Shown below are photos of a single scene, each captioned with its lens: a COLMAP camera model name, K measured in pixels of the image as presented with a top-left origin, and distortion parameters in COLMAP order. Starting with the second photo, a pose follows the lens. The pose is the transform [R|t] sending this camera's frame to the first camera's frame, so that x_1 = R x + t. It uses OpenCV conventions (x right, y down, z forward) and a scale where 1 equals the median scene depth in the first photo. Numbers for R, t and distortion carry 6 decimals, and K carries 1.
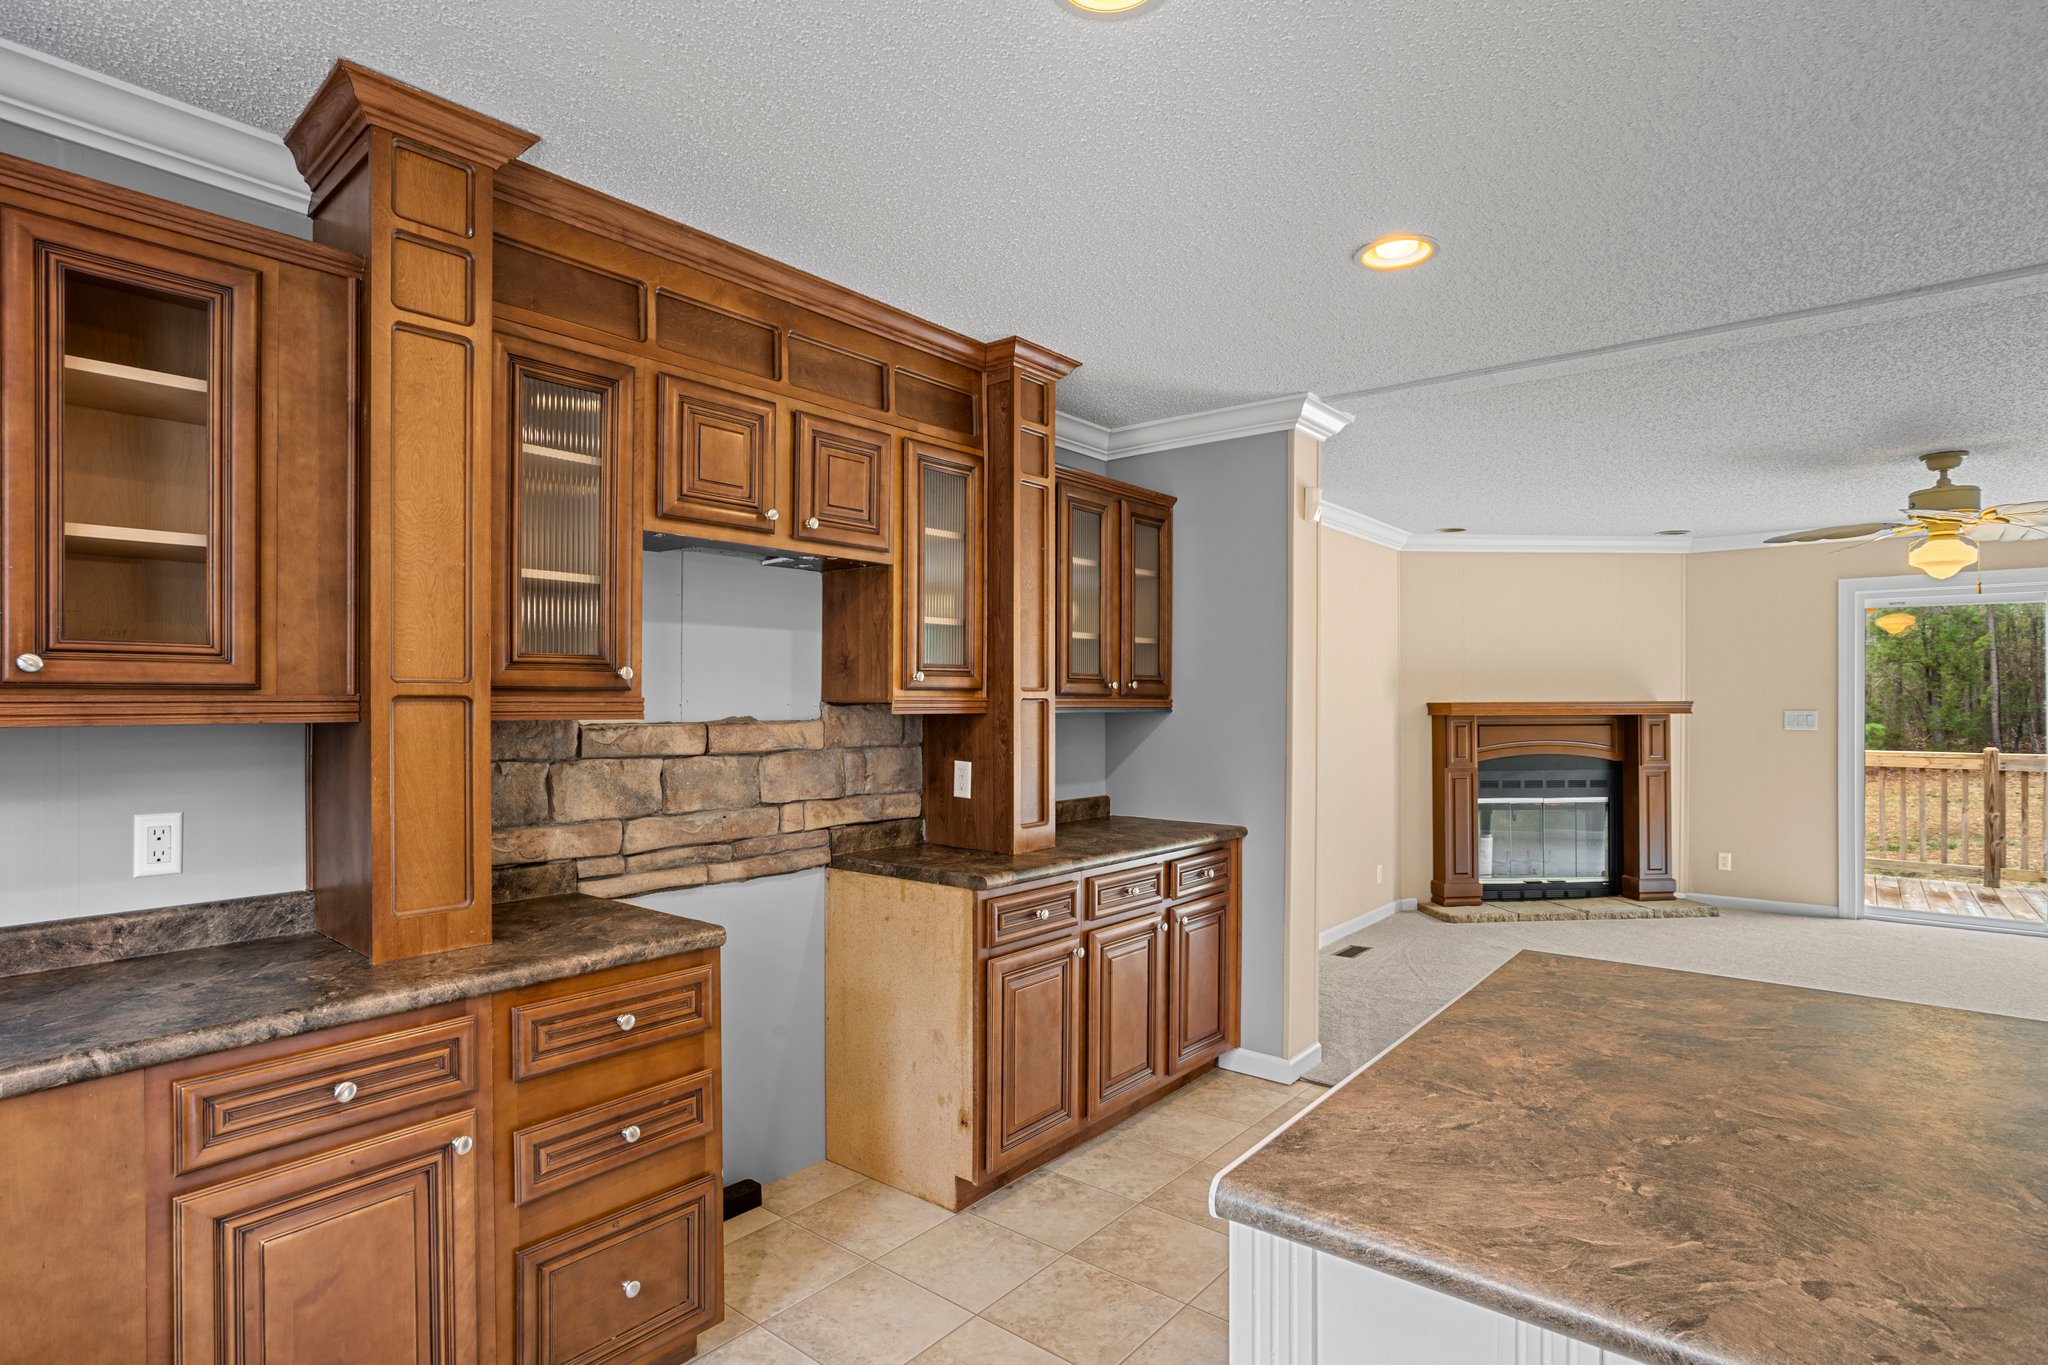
lens RADIAL K [[1020.8, 0, 1009.0], [0, 1020.8, 699.9], [0, 0, 1]] dist [-0.035299, 0.014905]
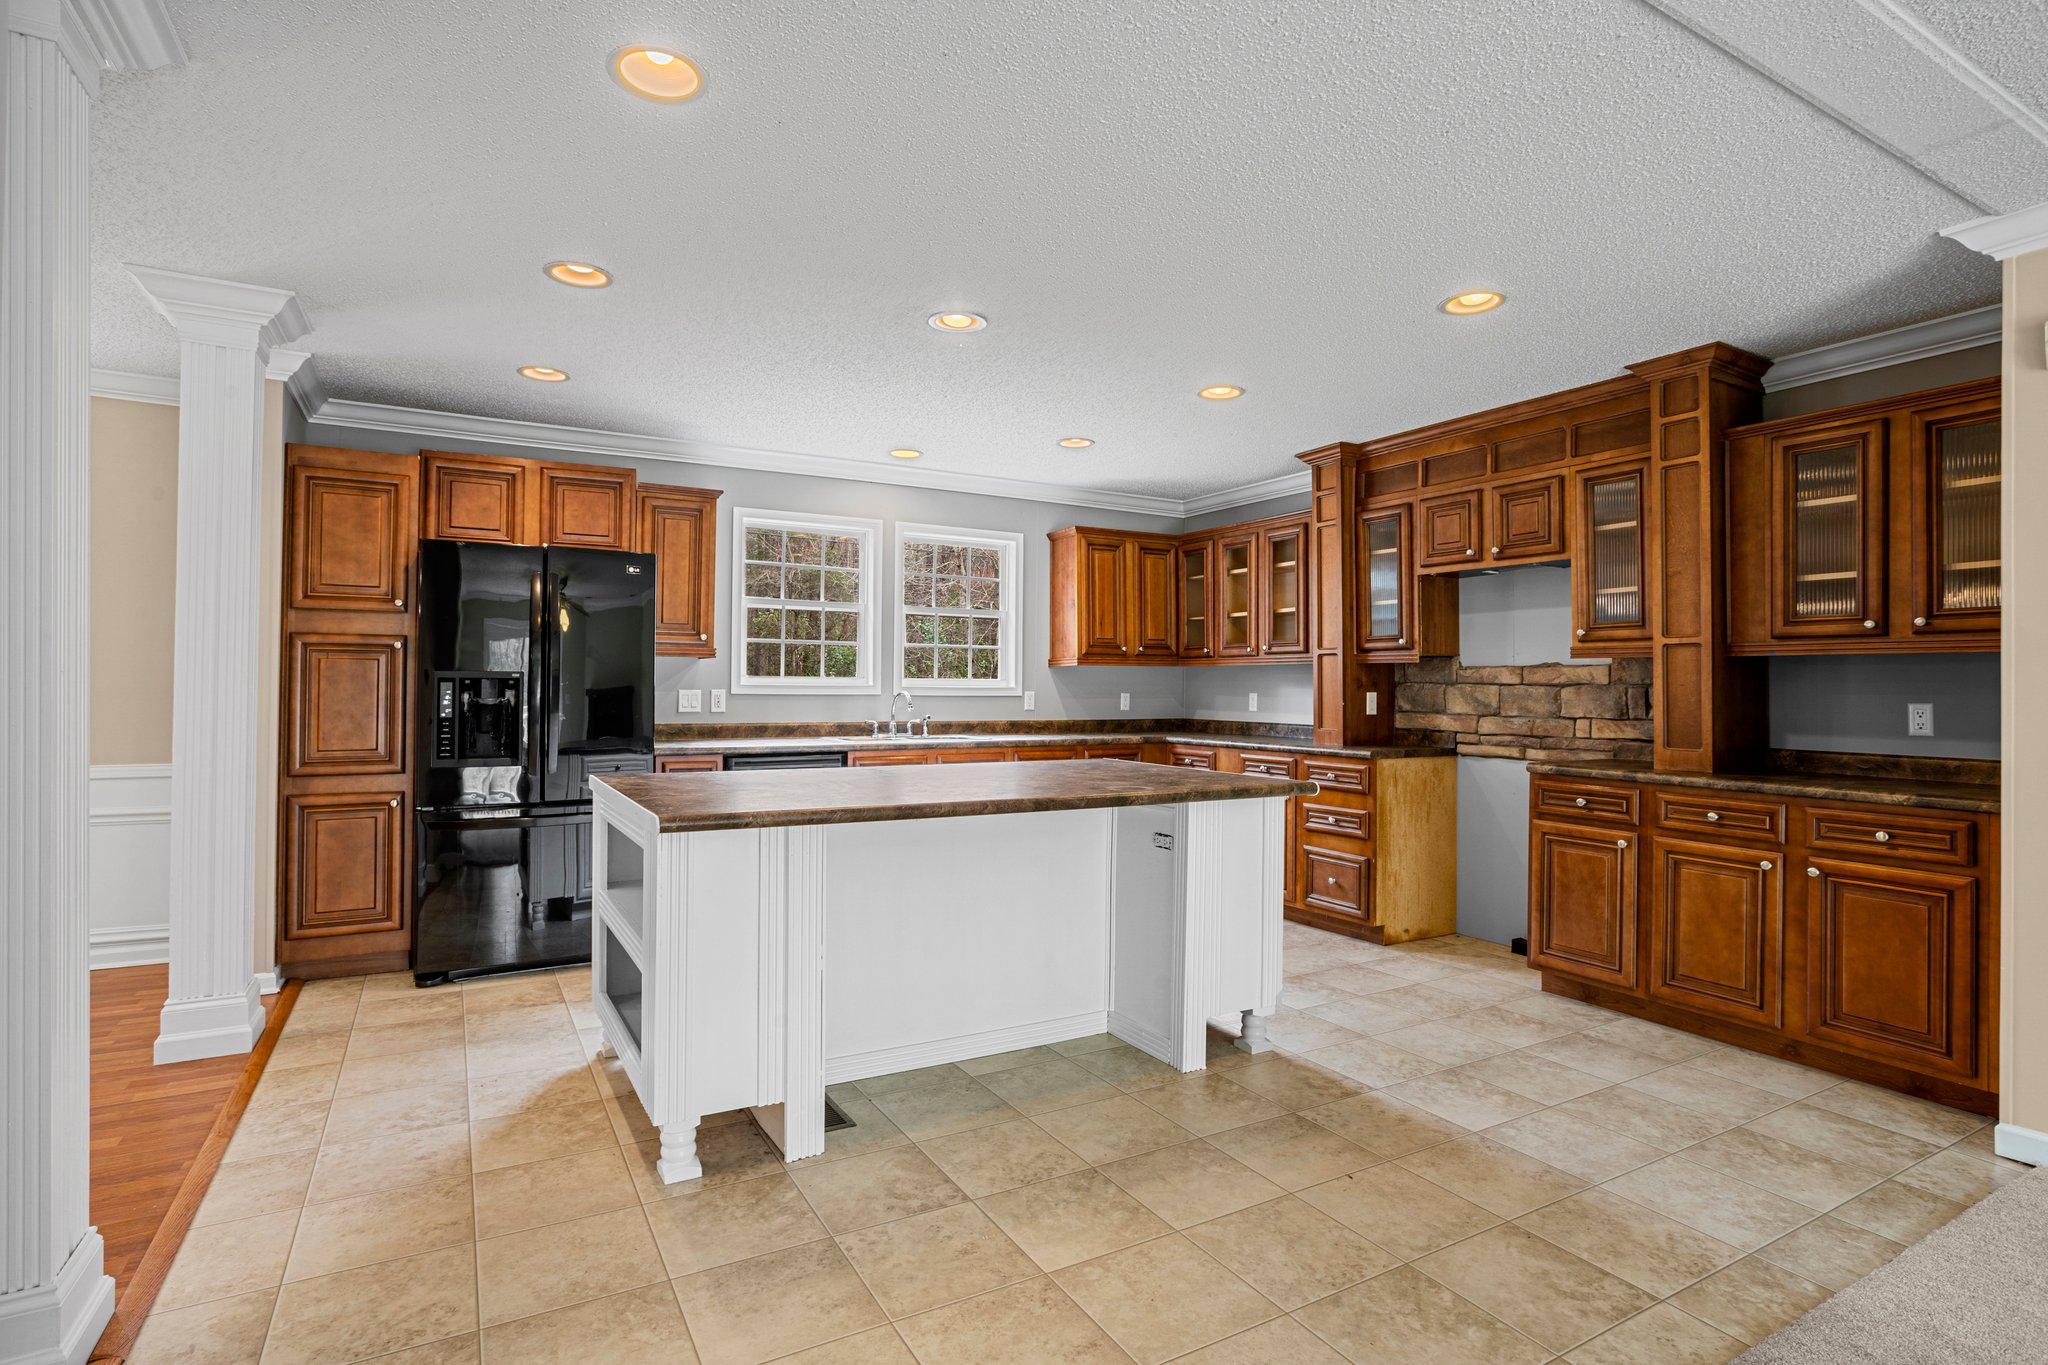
lens RADIAL K [[1020.8, 0, 1017.3], [0, 1020.8, 676.4], [0, 0, 1]] dist [-0.035299, 0.014905]
pose [[-0.355196, -0.008728, -0.934751, 0.860955], [-0.002138, 0.999961, -0.008525, 0.029995], [0.934789, -0.001029, -0.355201, 0.426893]]
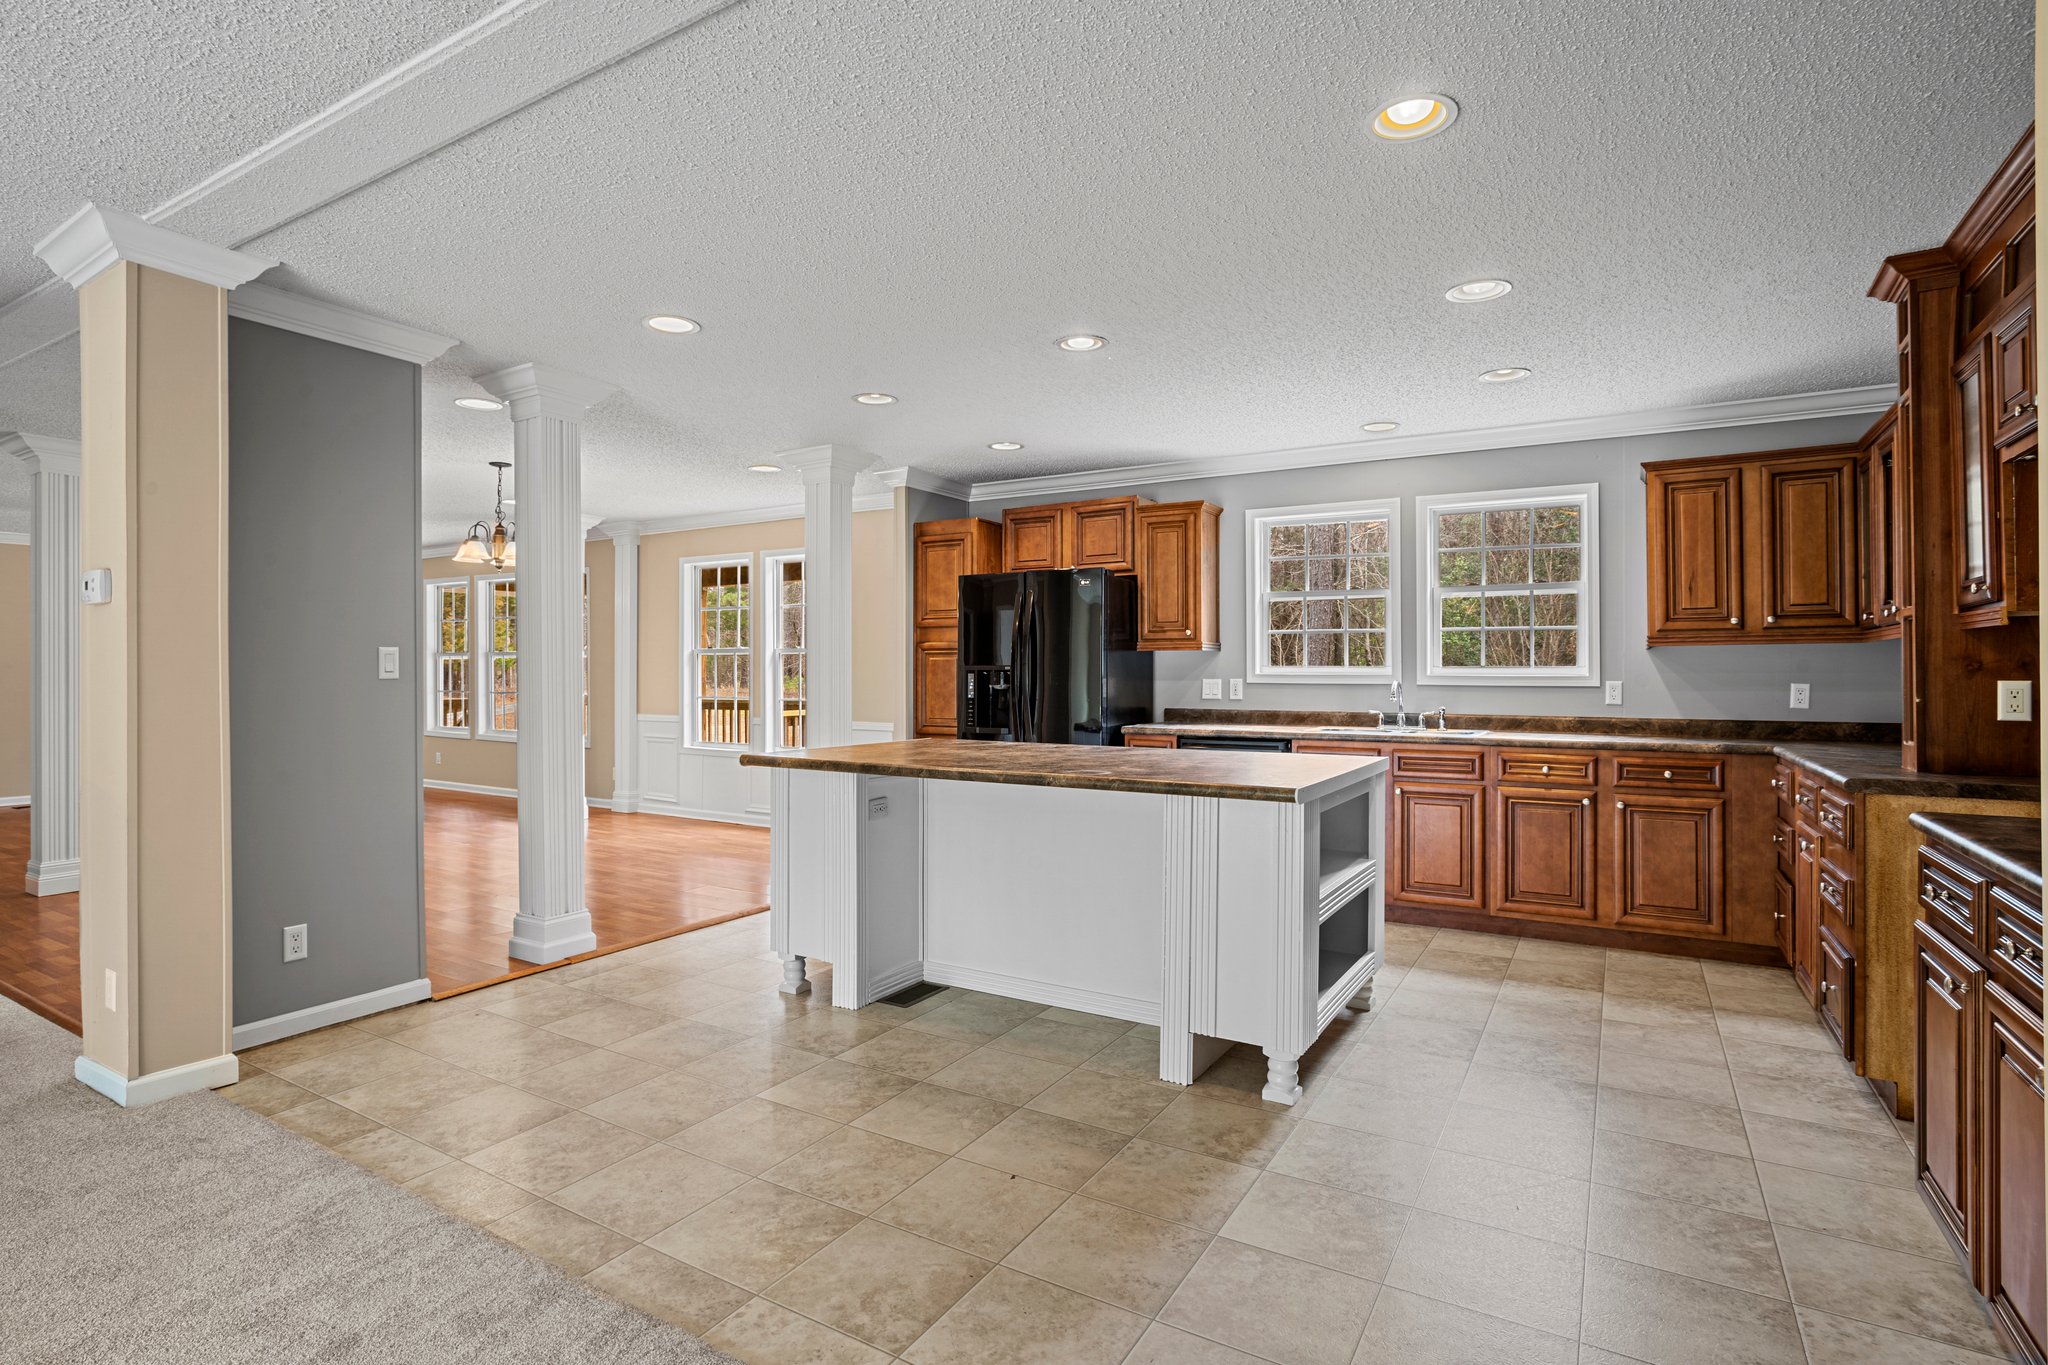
lens RADIAL K [[1020.8, 0, 986.9], [0, 1020.8, 673.6], [0, 0, 1]] dist [-0.035299, 0.014905]
pose [[-0.990539, 0.002033, -0.137214, 0.367697], [0.002174, 0.999997, -0.000877, 0.030212], [0.137212, -0.001167, -0.990541, 0.931869]]
